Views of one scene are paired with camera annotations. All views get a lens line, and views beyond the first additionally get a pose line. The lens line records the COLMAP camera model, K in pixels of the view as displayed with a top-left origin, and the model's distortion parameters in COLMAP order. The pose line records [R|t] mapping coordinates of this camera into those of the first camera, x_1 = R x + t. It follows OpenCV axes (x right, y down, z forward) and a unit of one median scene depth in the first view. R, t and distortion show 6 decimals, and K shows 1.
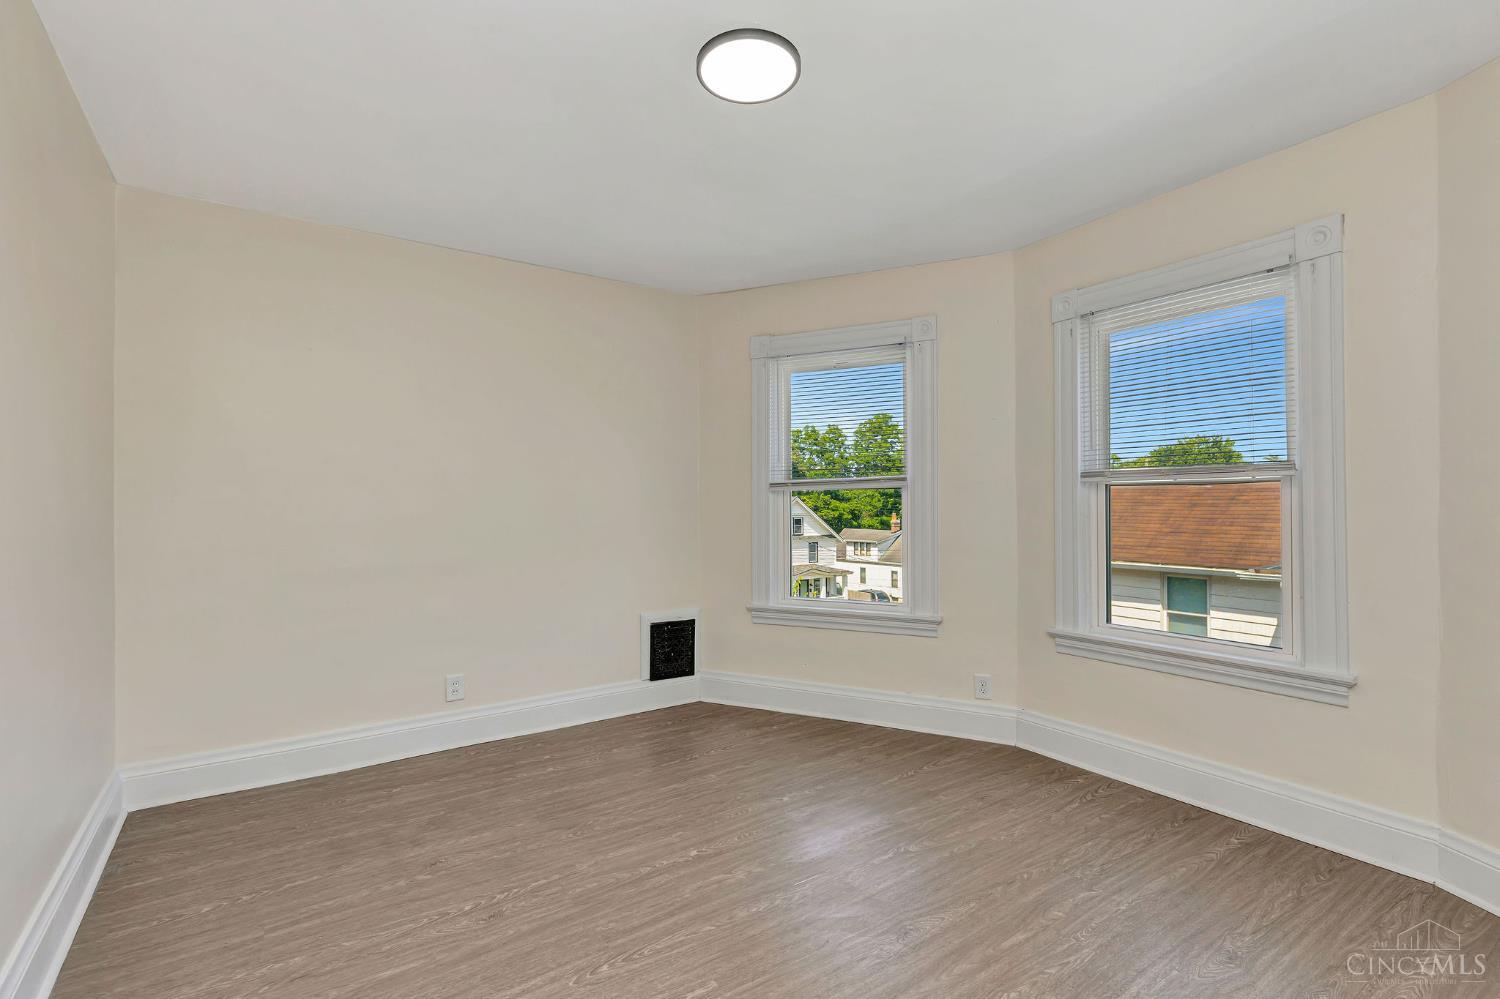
lens RADIAL K [[672.7, 0, 759.6], [0, 672.7, 502.8], [0, 0, 1]] dist [0.014034, -0.000227]
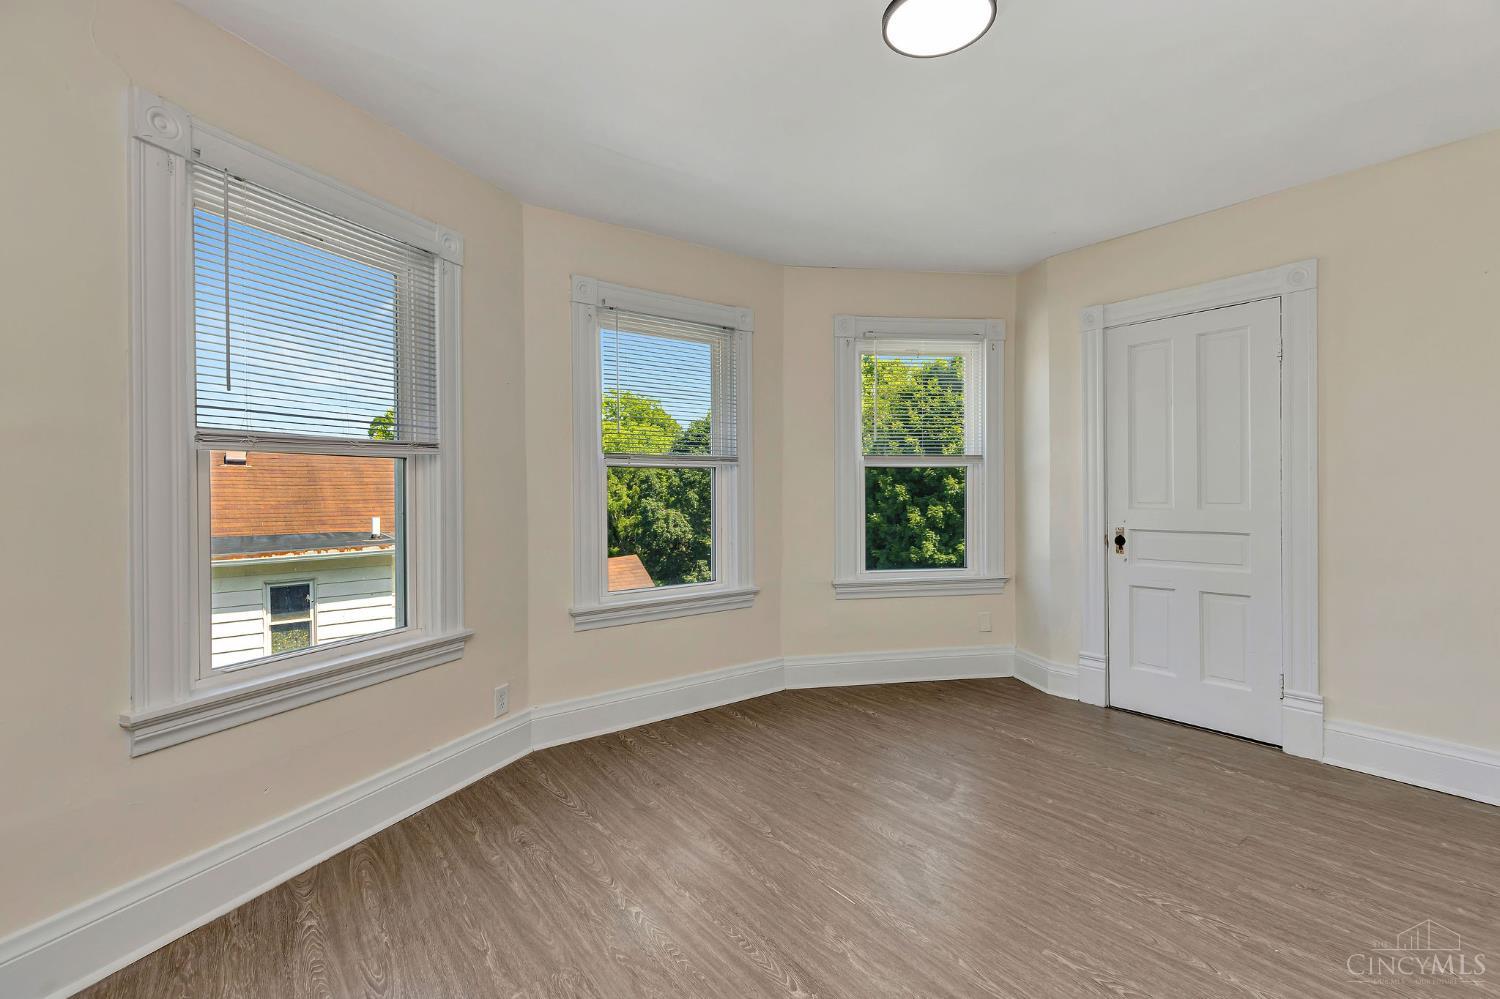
lens RADIAL K [[685.6, 0, 750.0], [0, 685.6, 499.5], [0, 0, 1]] dist [0.002935, -0.000073]
pose [[-0.043226, -0.010354, 0.999012, -0.584242], [0.004515, 0.999934, 0.010559, 0.021536], [-0.999055, 0.004967, -0.043176, 0.825114]]
